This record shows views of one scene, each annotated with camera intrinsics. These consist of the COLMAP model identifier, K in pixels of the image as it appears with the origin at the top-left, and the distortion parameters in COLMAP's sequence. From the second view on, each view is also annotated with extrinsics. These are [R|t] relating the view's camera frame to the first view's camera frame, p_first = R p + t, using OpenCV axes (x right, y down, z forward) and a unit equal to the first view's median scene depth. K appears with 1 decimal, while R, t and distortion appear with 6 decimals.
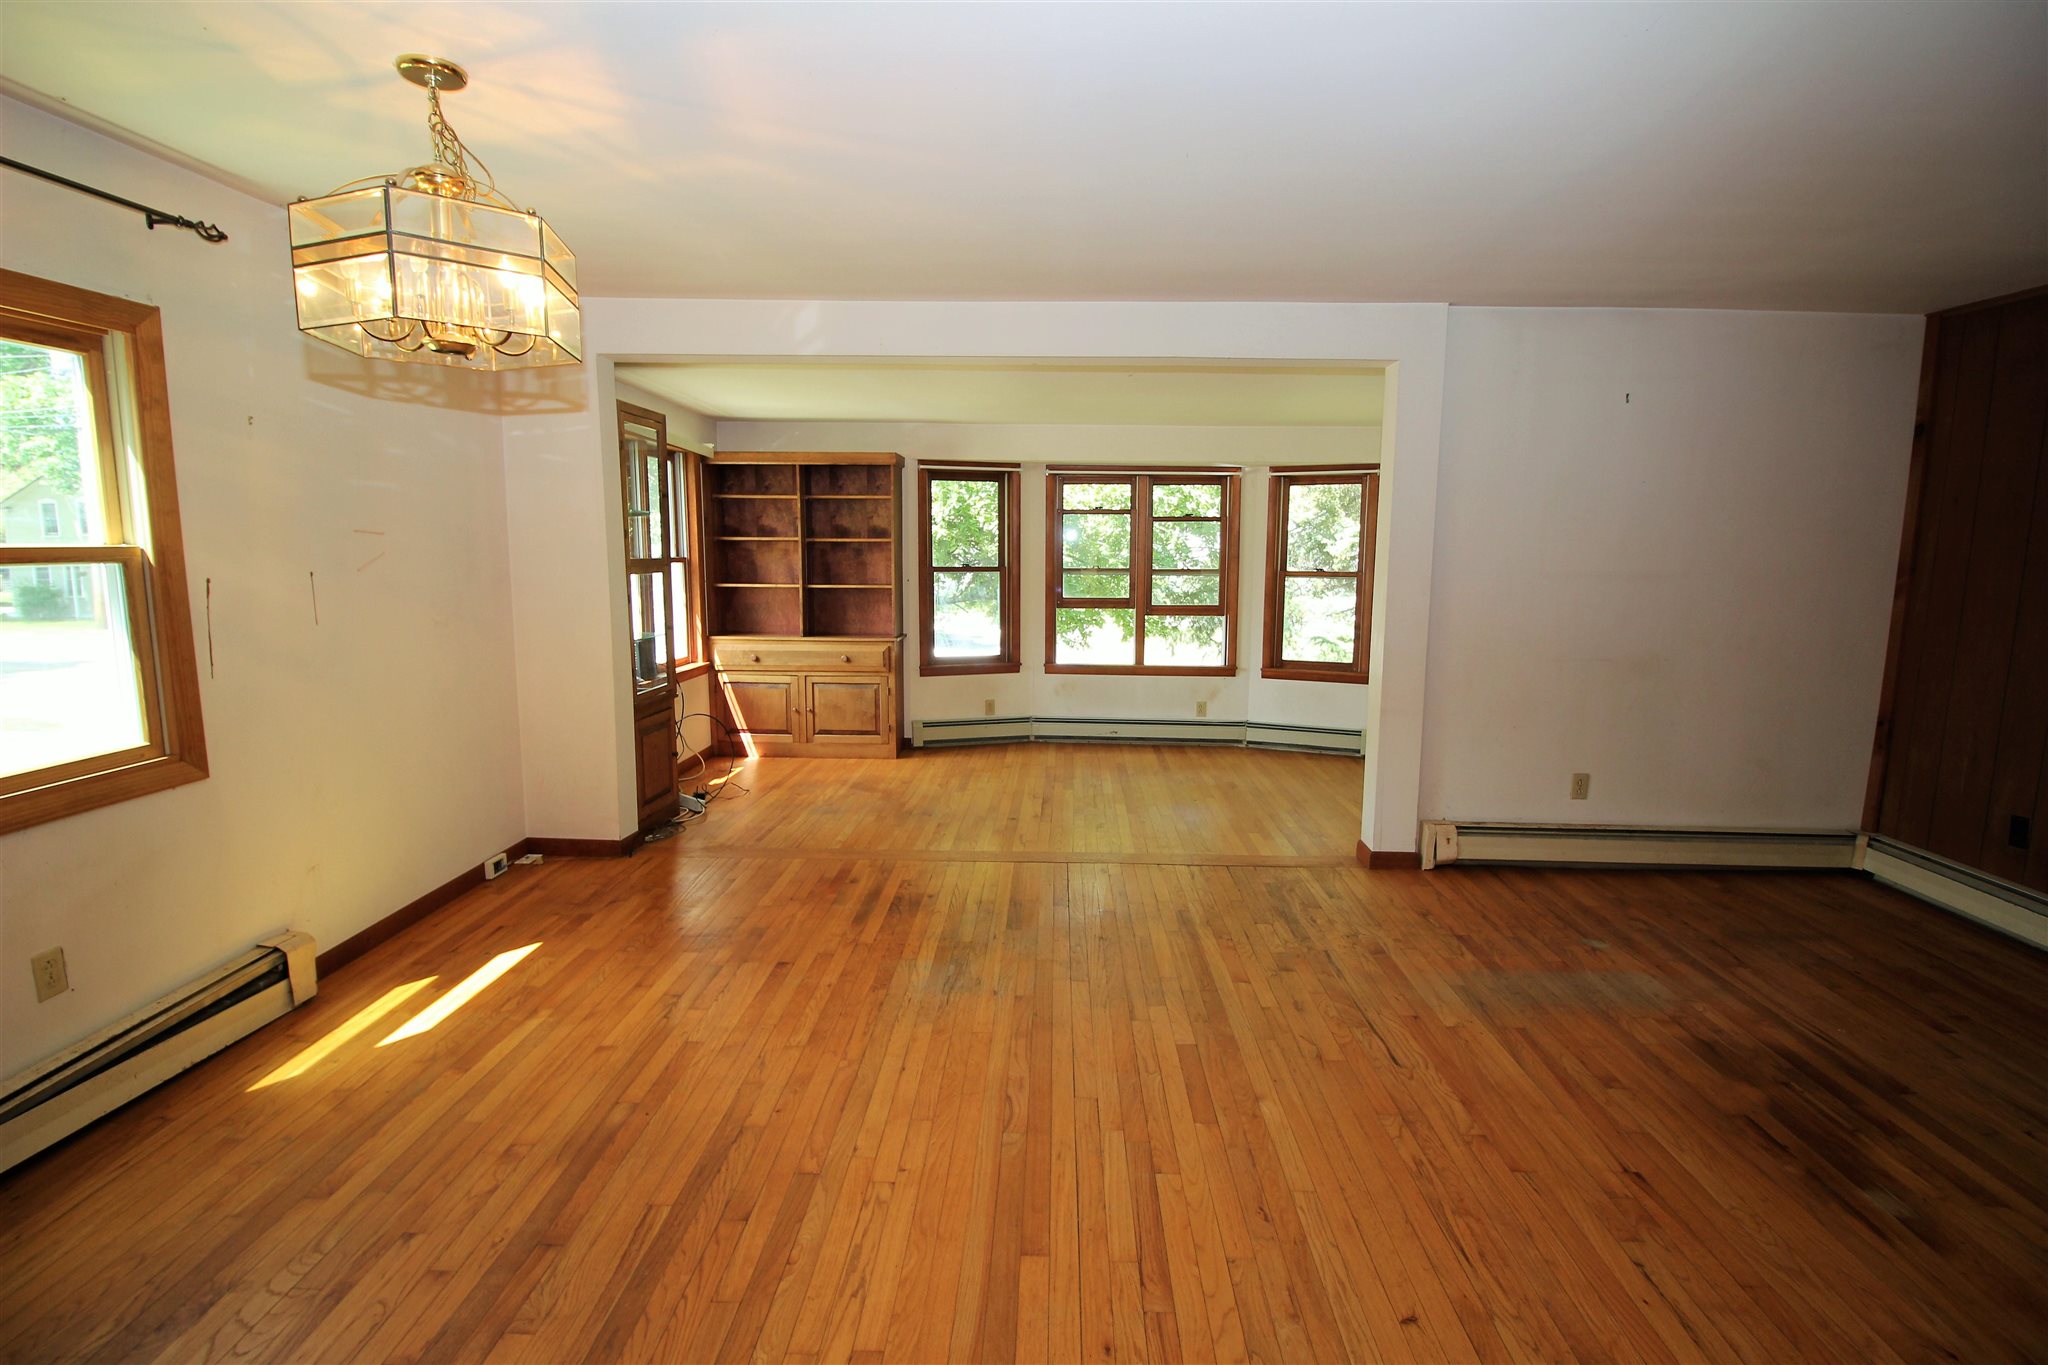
lens RADIAL K [[949.5, 0, 1036.7], [0, 949.5, 680.9], [0, 0, 1]] dist [0.002283, -0.016176]
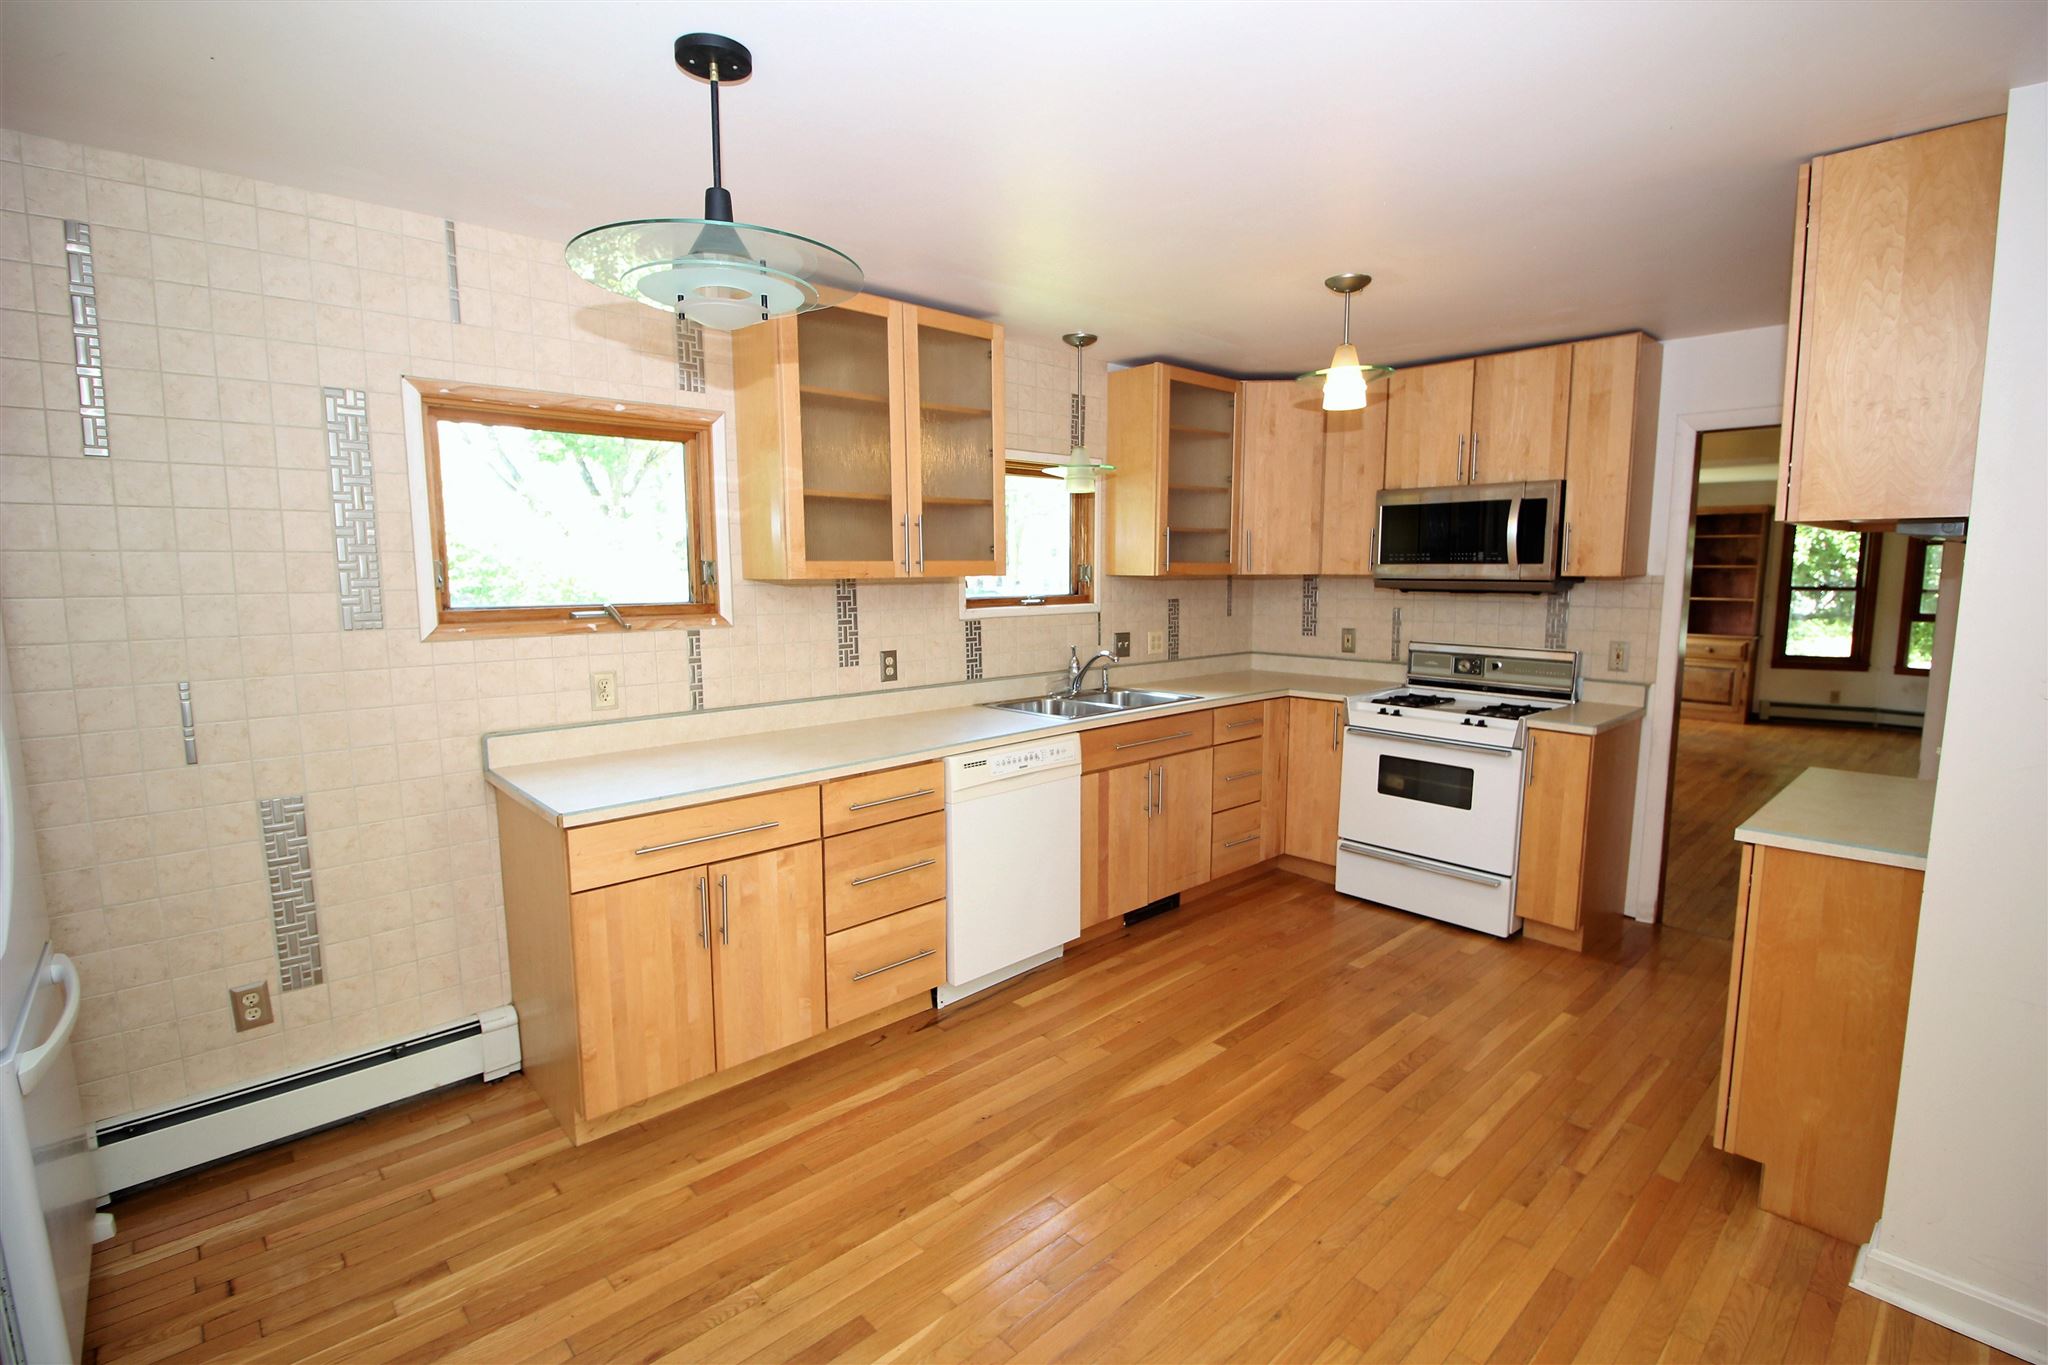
lens RADIAL K [[949.5, 0, 1036.7], [0, 949.5, 680.9], [0, 0, 1]] dist [0.002283, -0.016176]
pose [[0.712654, 0.080817, -0.696845, 0.087411], [-0.092780, 0.995474, 0.020567, 0.104006], [0.695353, 0.049996, 0.716927, -0.853200]]
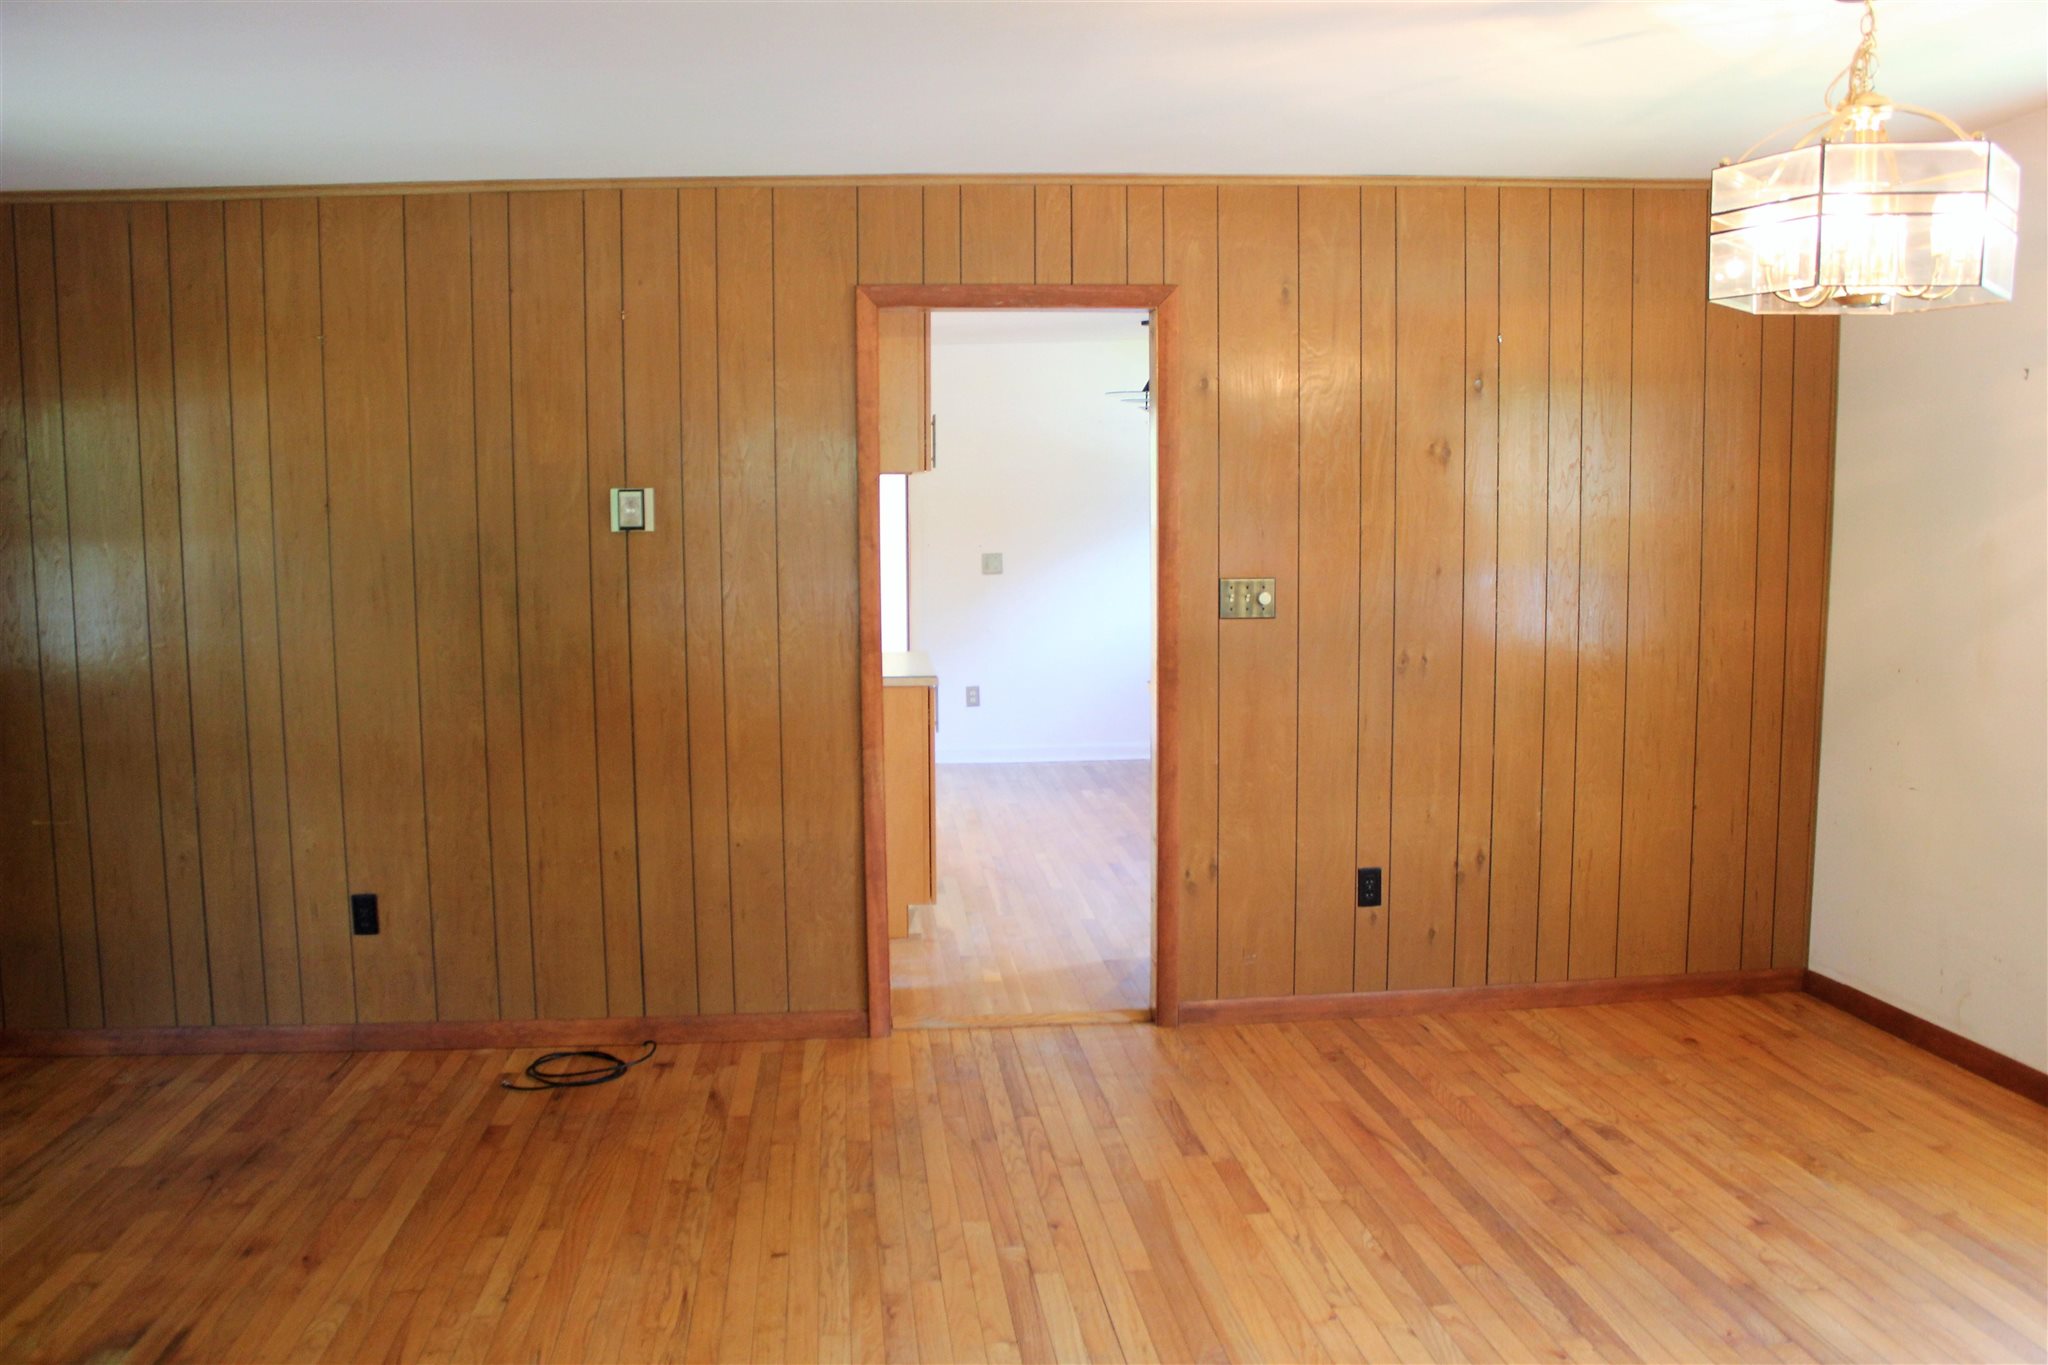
lens RADIAL K [[1707.2, 0, 1024.0], [0, 1707.2, 682.5], [0, 0, 1]] dist [-0.160147, 0.147405]
pose [[-0.990757, 0.018730, -0.134349, 0.120253], [-0.013591, 0.971731, 0.235701, -0.134140], [0.134966, 0.235348, -0.962494, 0.899625]]
